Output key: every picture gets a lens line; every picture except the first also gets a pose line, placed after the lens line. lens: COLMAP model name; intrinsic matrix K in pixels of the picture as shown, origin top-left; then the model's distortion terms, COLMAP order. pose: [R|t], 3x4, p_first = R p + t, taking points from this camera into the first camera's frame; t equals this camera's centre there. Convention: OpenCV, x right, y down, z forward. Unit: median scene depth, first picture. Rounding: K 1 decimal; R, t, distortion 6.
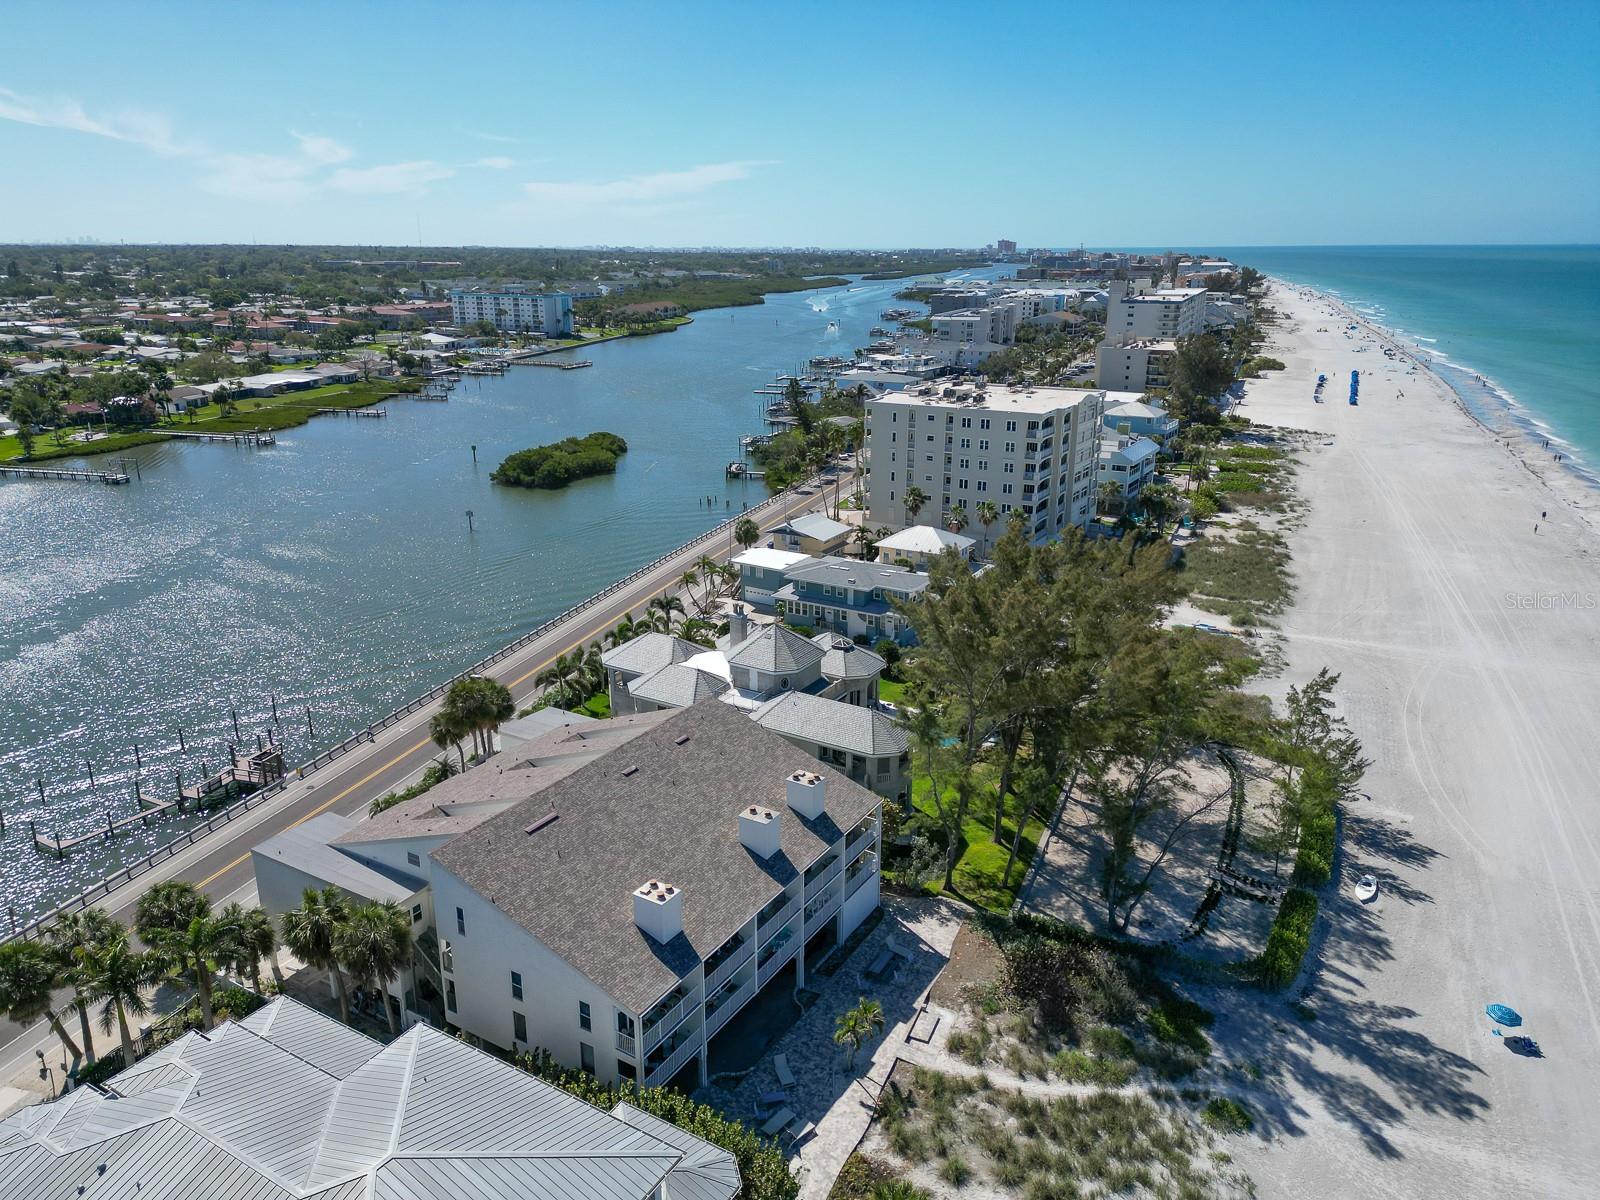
lens RADIAL K [[1129.5, 0, 802.6], [0, 1129.5, 607.9], [0, 0, 1]] dist [0.065940, -0.043336]
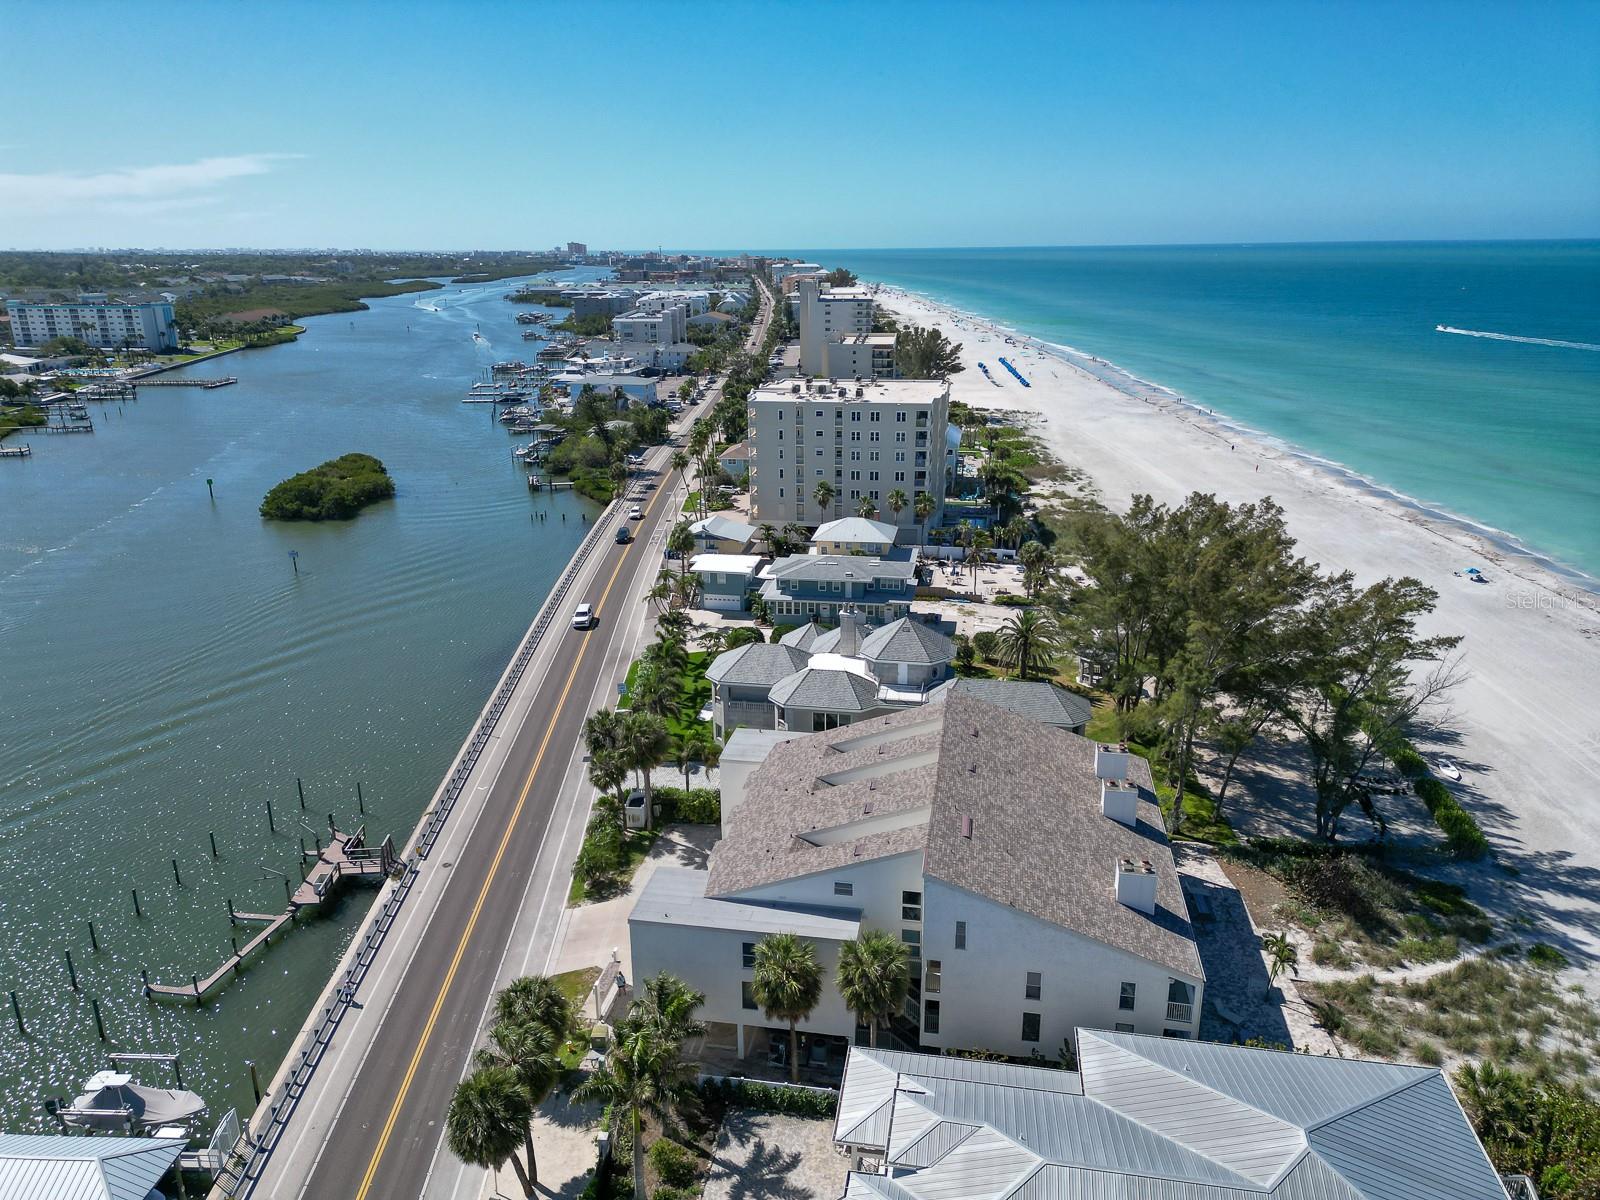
lens RADIAL K [[1129.5, 0, 797.7], [0, 1129.5, 596.6], [0, 0, 1]] dist [0.065940, -0.043336]
pose [[0.930701, -0.114197, 0.347497, -0.291204], [0.117953, 0.992965, 0.010400, -0.016249], [-0.346240, 0.031309, 0.937623, 0.048197]]
